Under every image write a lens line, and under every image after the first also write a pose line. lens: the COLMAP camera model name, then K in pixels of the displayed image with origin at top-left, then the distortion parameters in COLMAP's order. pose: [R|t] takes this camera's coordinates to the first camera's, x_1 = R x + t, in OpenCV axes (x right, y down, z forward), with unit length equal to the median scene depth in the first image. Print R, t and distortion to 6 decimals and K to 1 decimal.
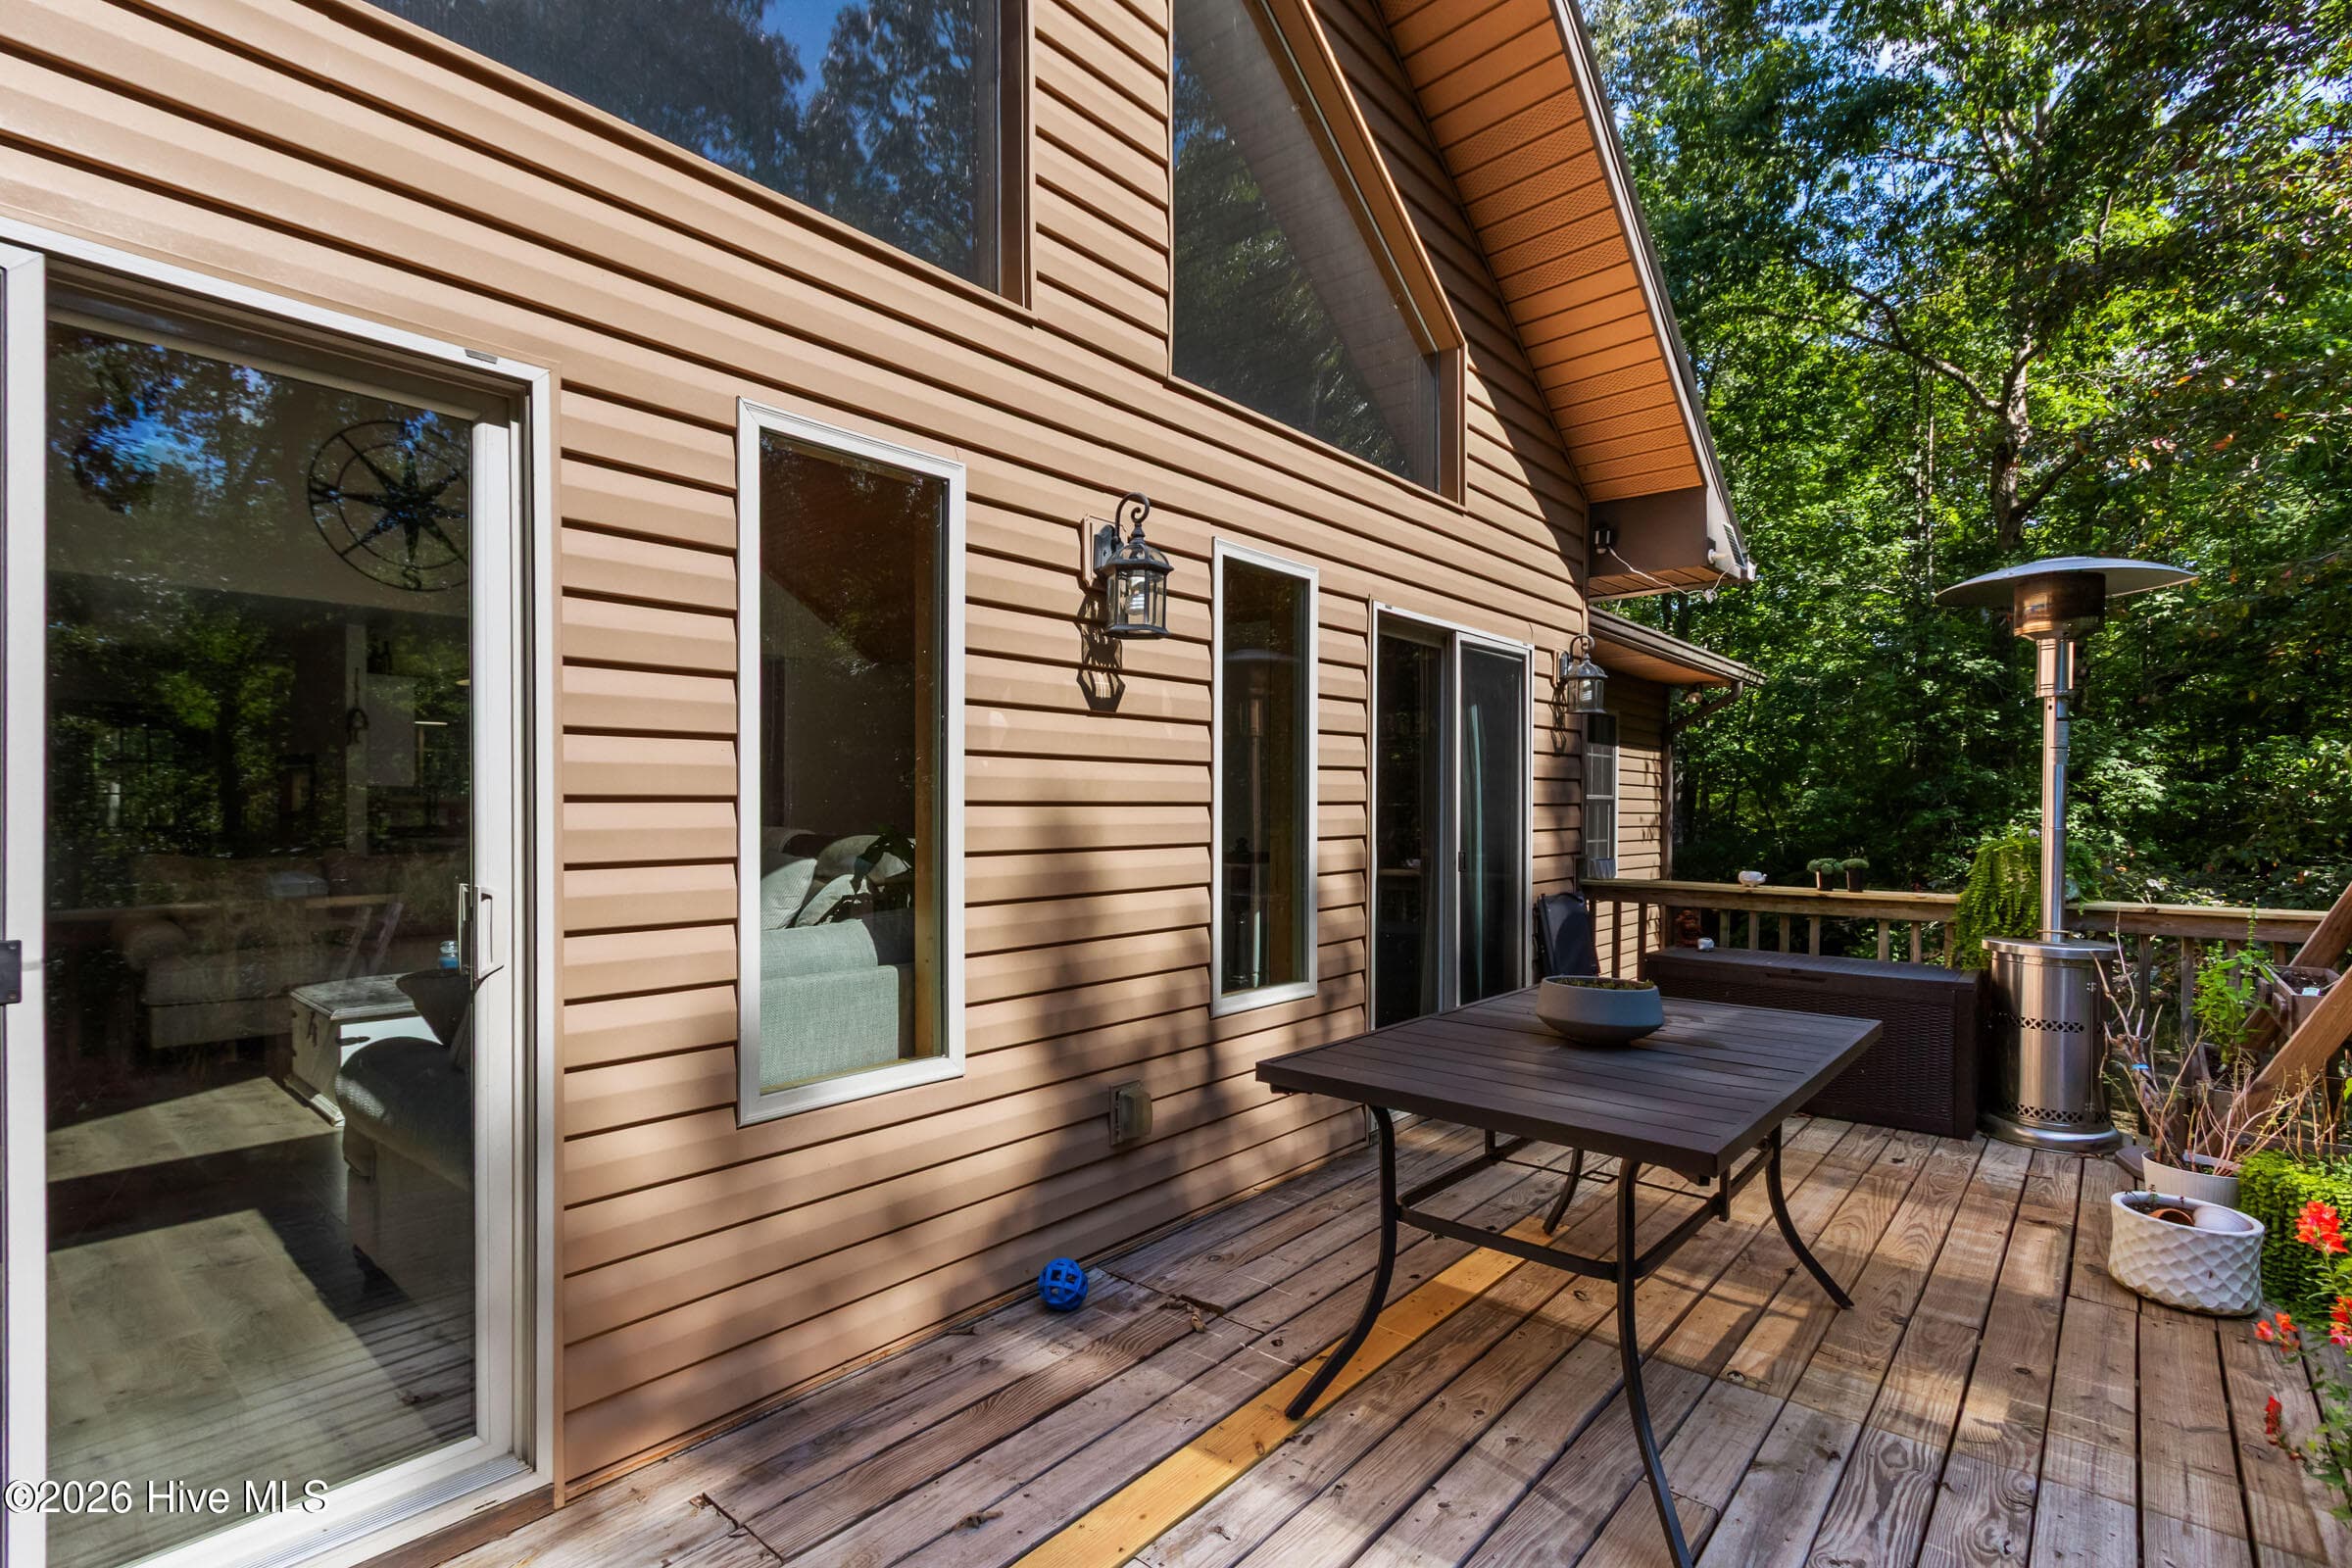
lens RADIAL K [[1099.9, 0, 1151.3], [0, 1099.9, 817.3], [0, 0, 1]] dist [0.001219, -0.000968]
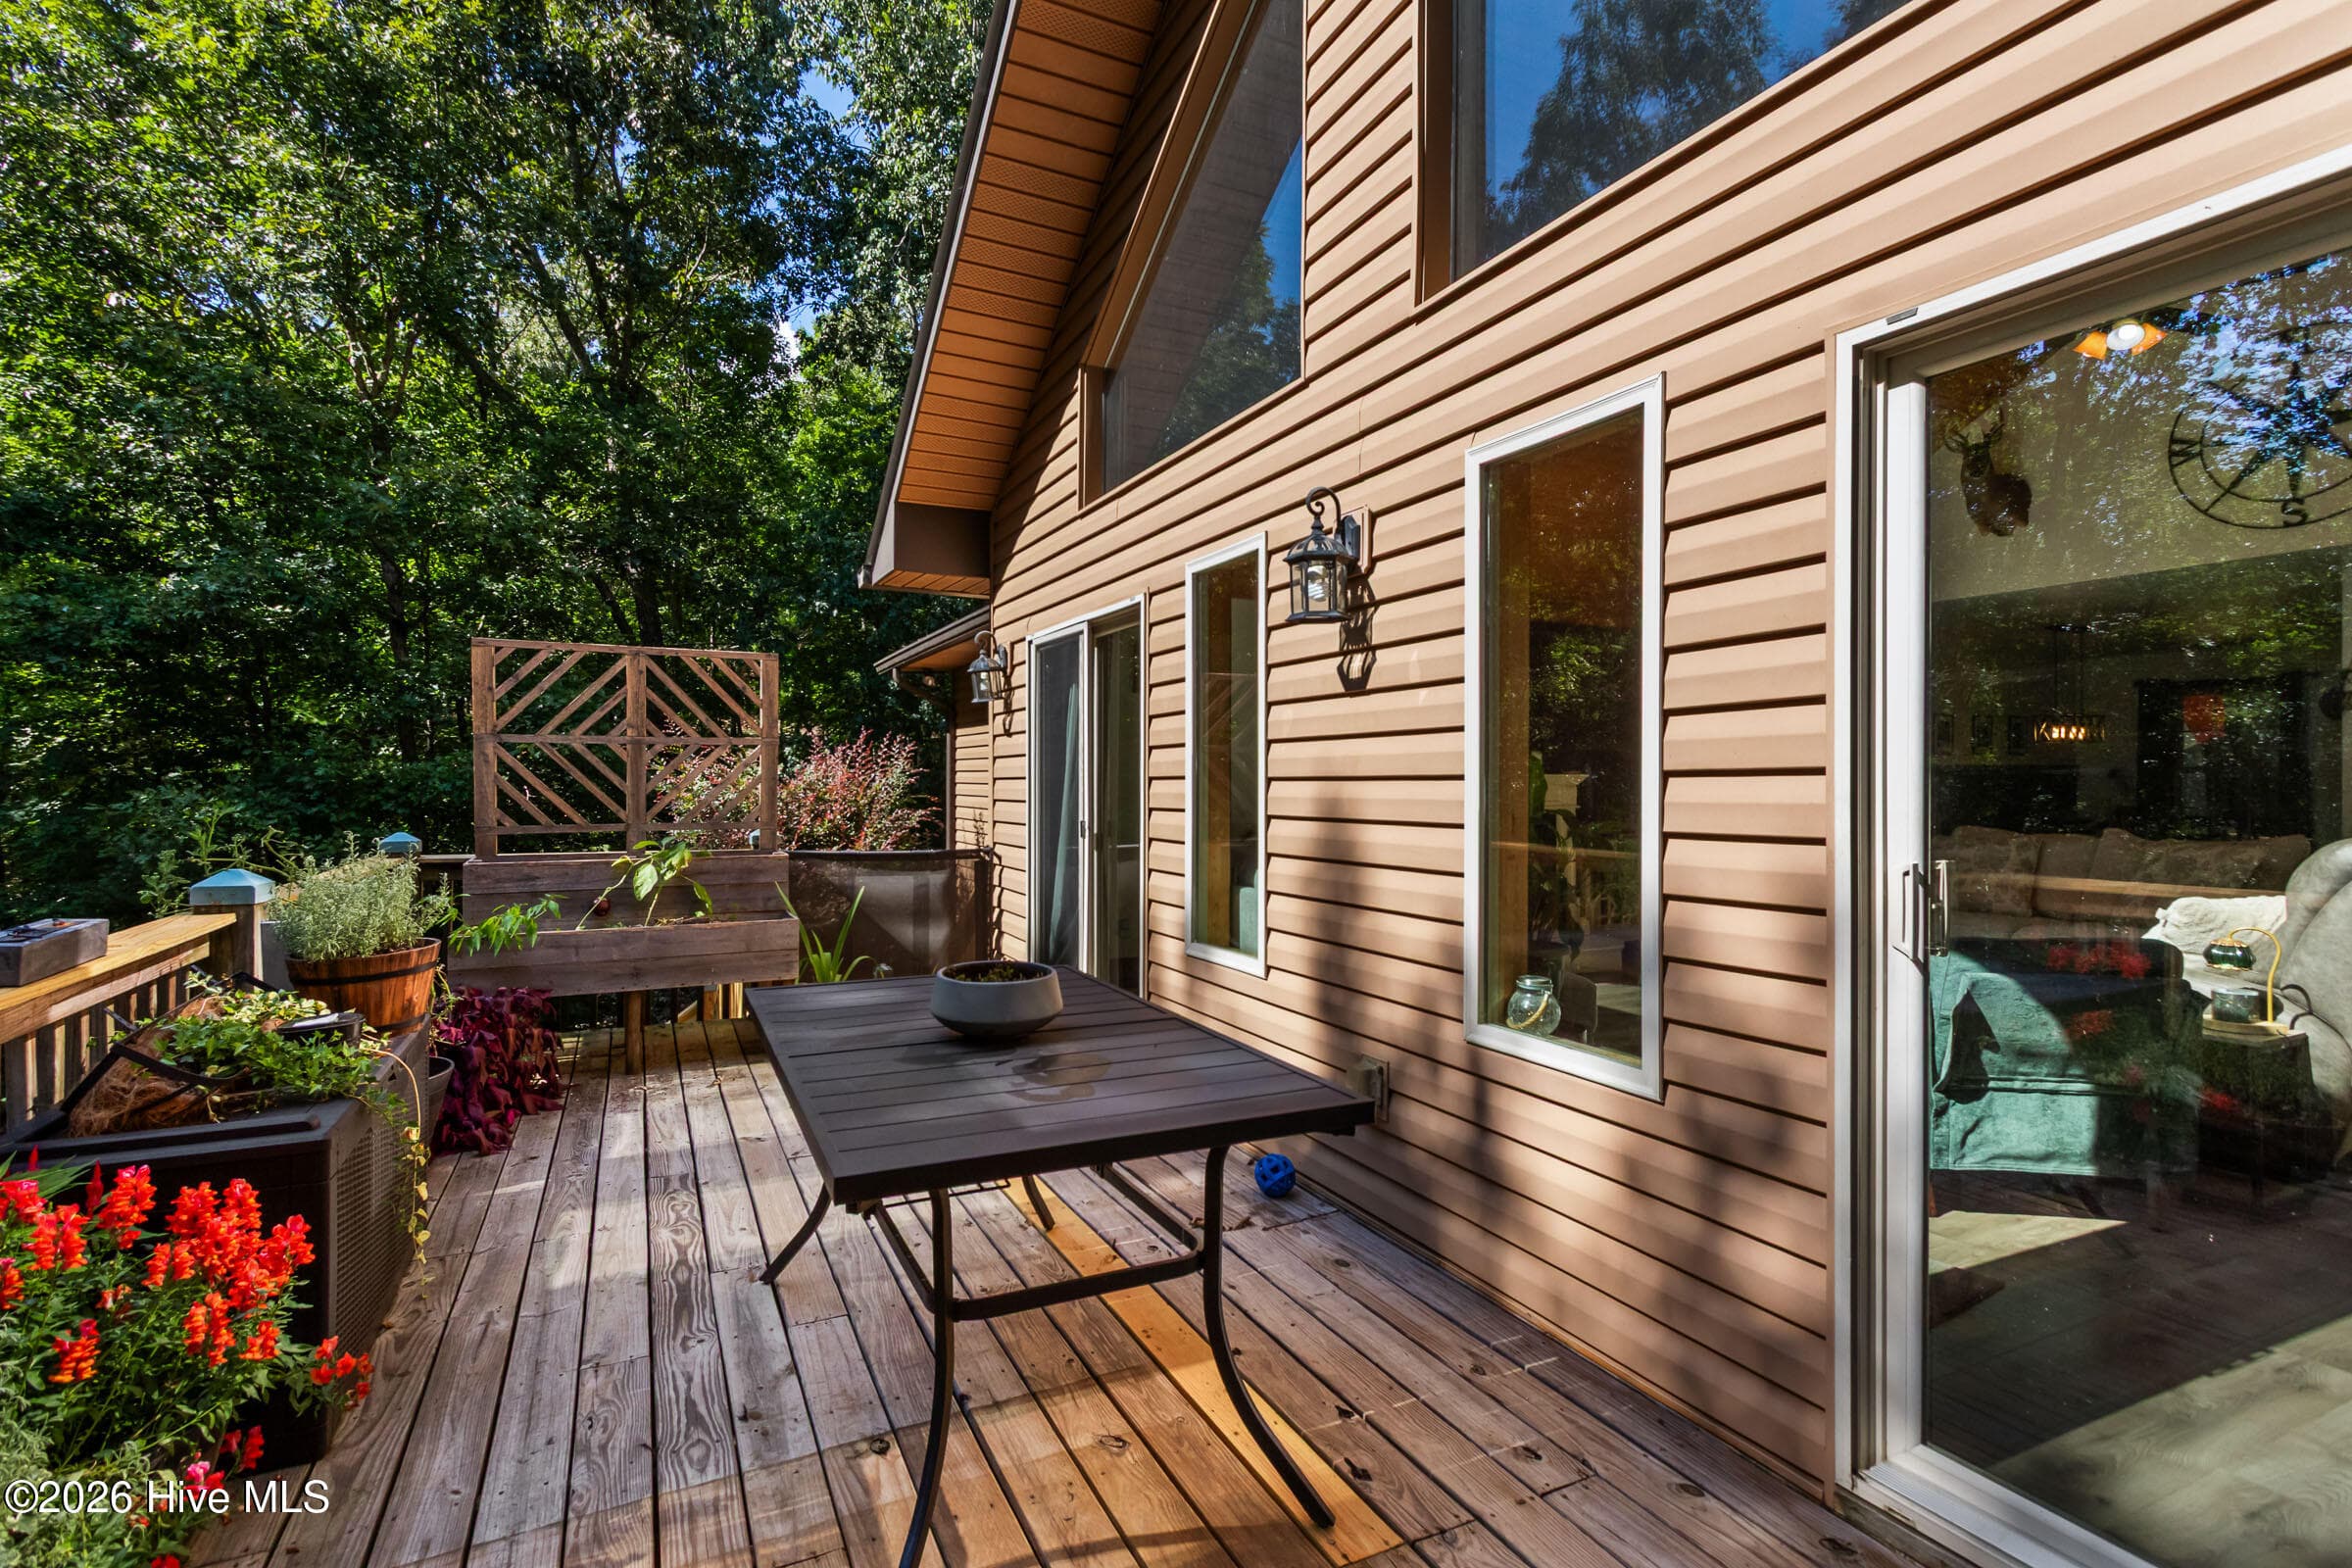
lens RADIAL K [[1144.9, 0, 1176.0], [0, 1144.9, 784.0], [0, 0, 1]] dist [0.004401, 0.000366]
pose [[-0.392416, -0.001950, -0.919786, 1.025121], [-0.013182, 0.999907, 0.003504, -0.008606], [0.919693, 0.013499, -0.392405, 1.263568]]
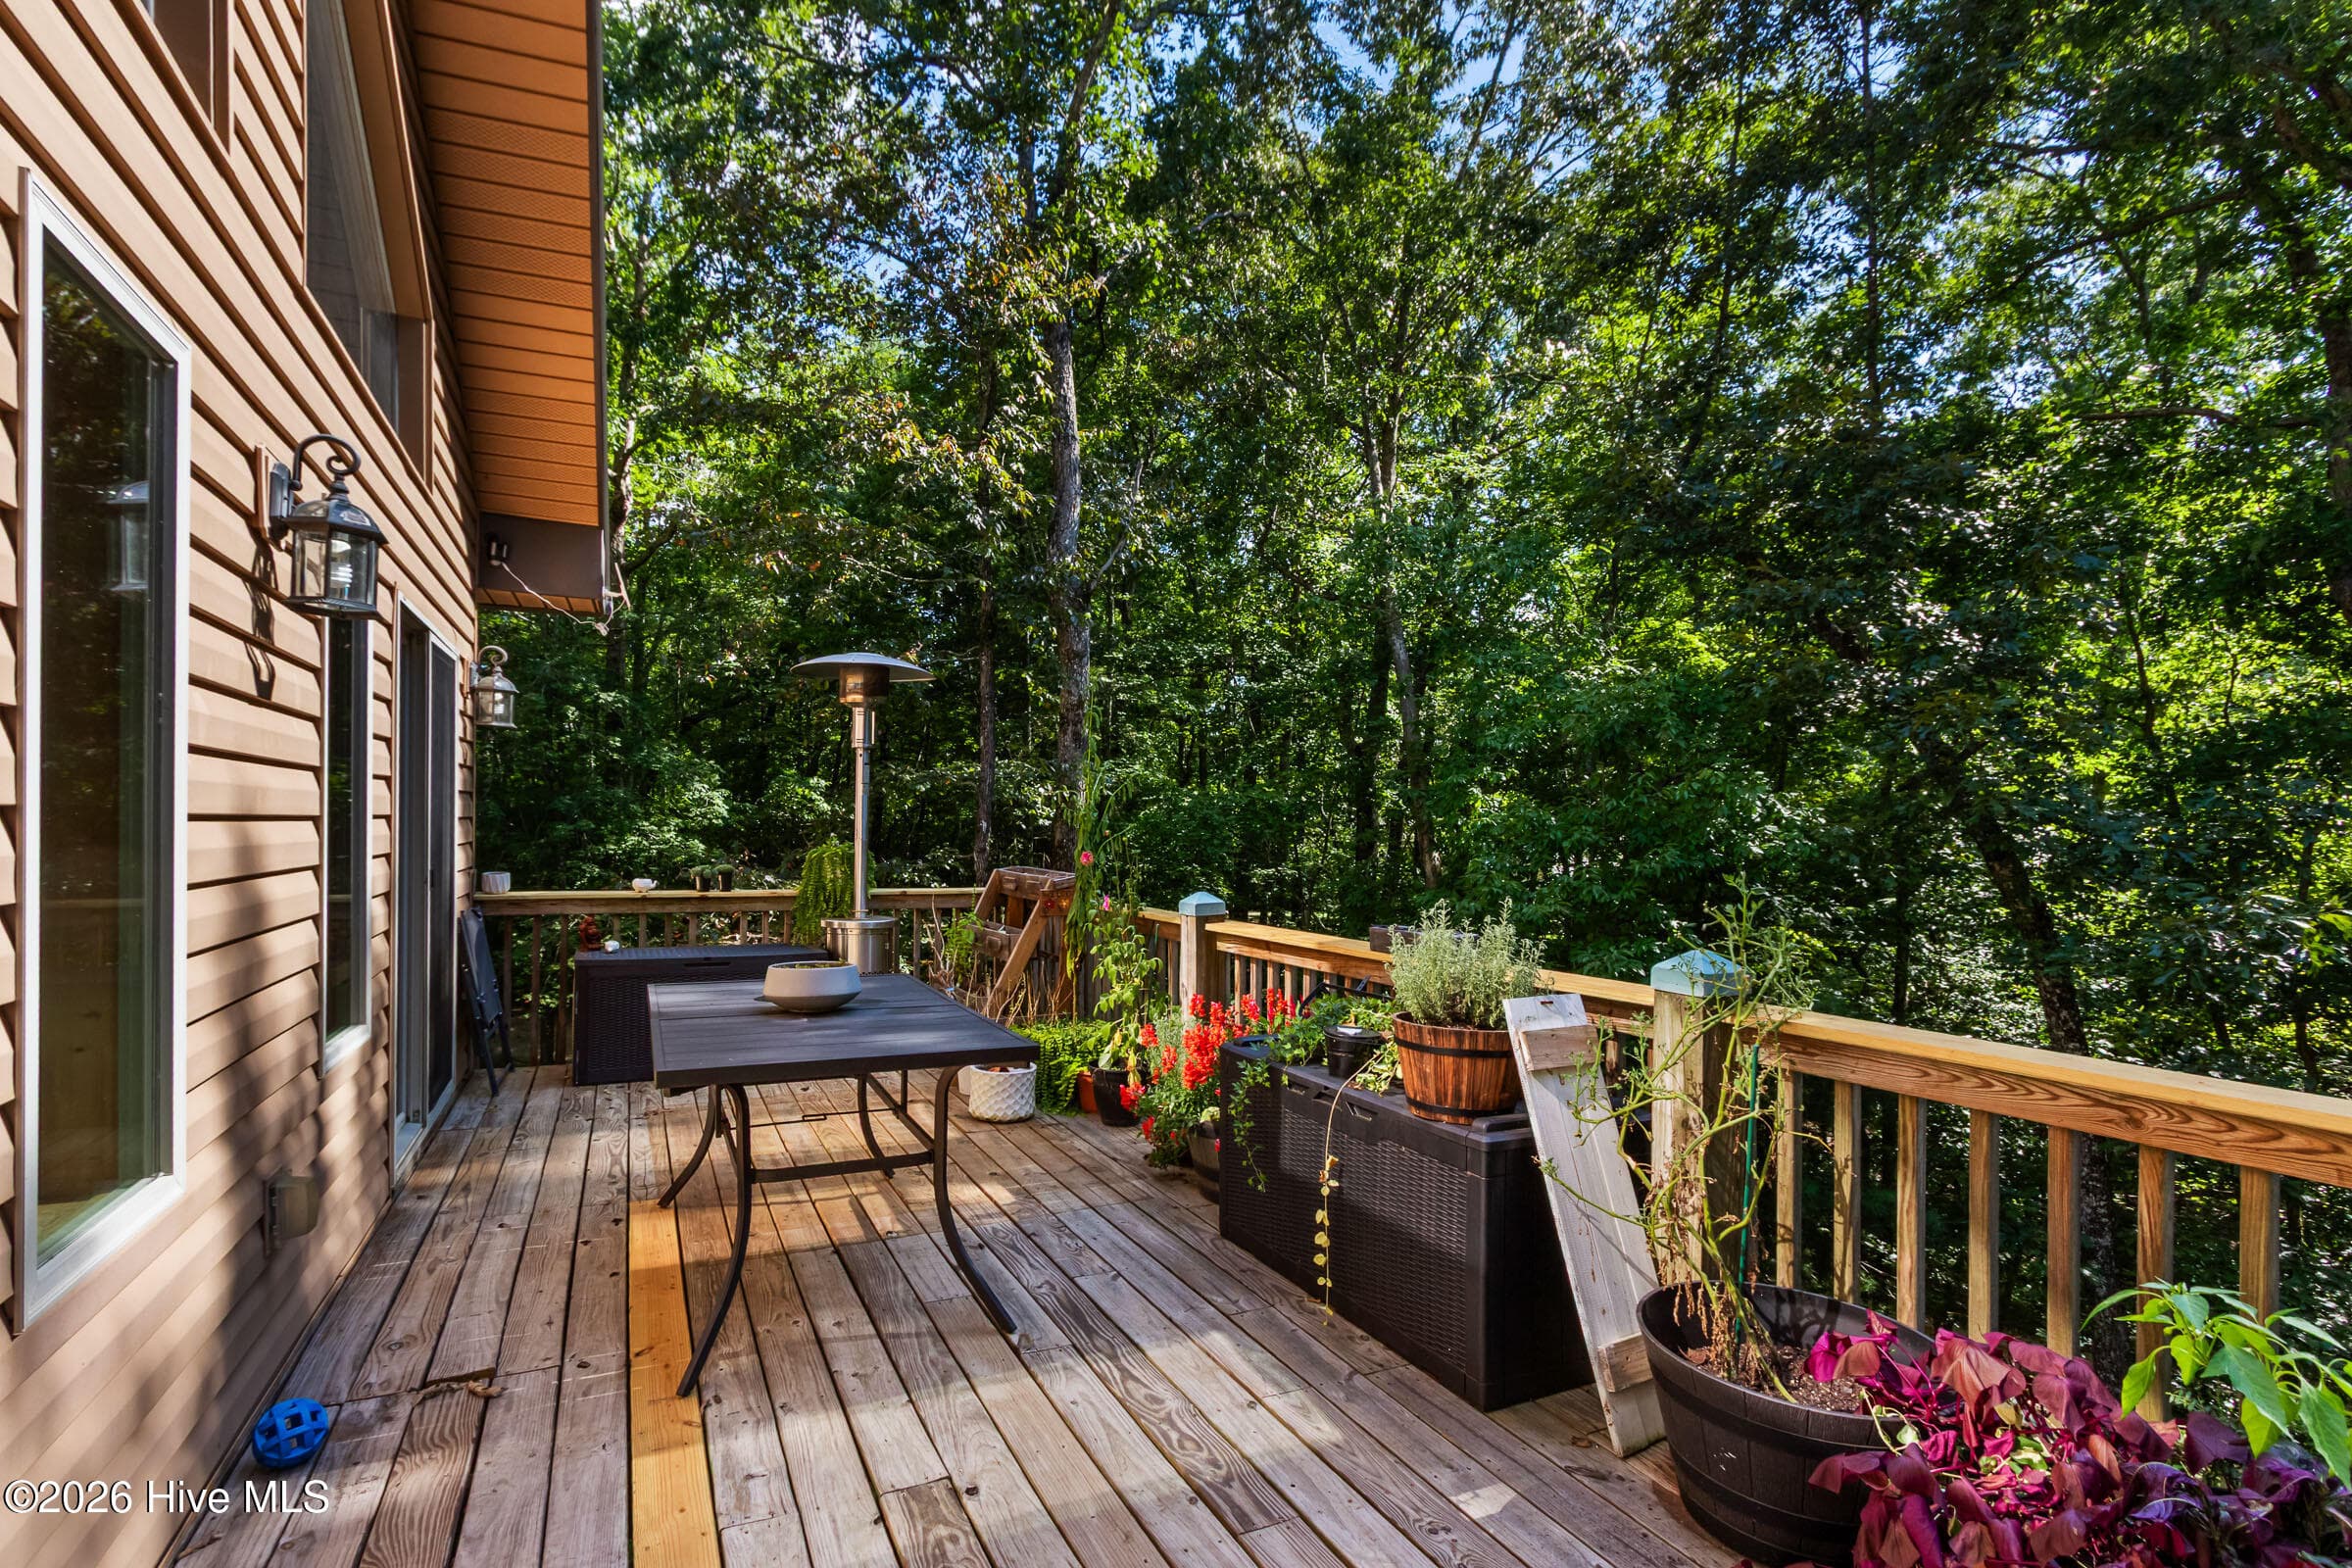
lens RADIAL K [[1099.9, 0, 1151.3], [0, 1099.9, 817.3], [0, 0, 1]] dist [0.001219, -0.000968]
pose [[0.395367, 0.011649, 0.918449, -0.512270], [-0.003452, 0.999931, -0.011197, -0.005970], [-0.918517, 0.001256, 0.395380, 0.116403]]
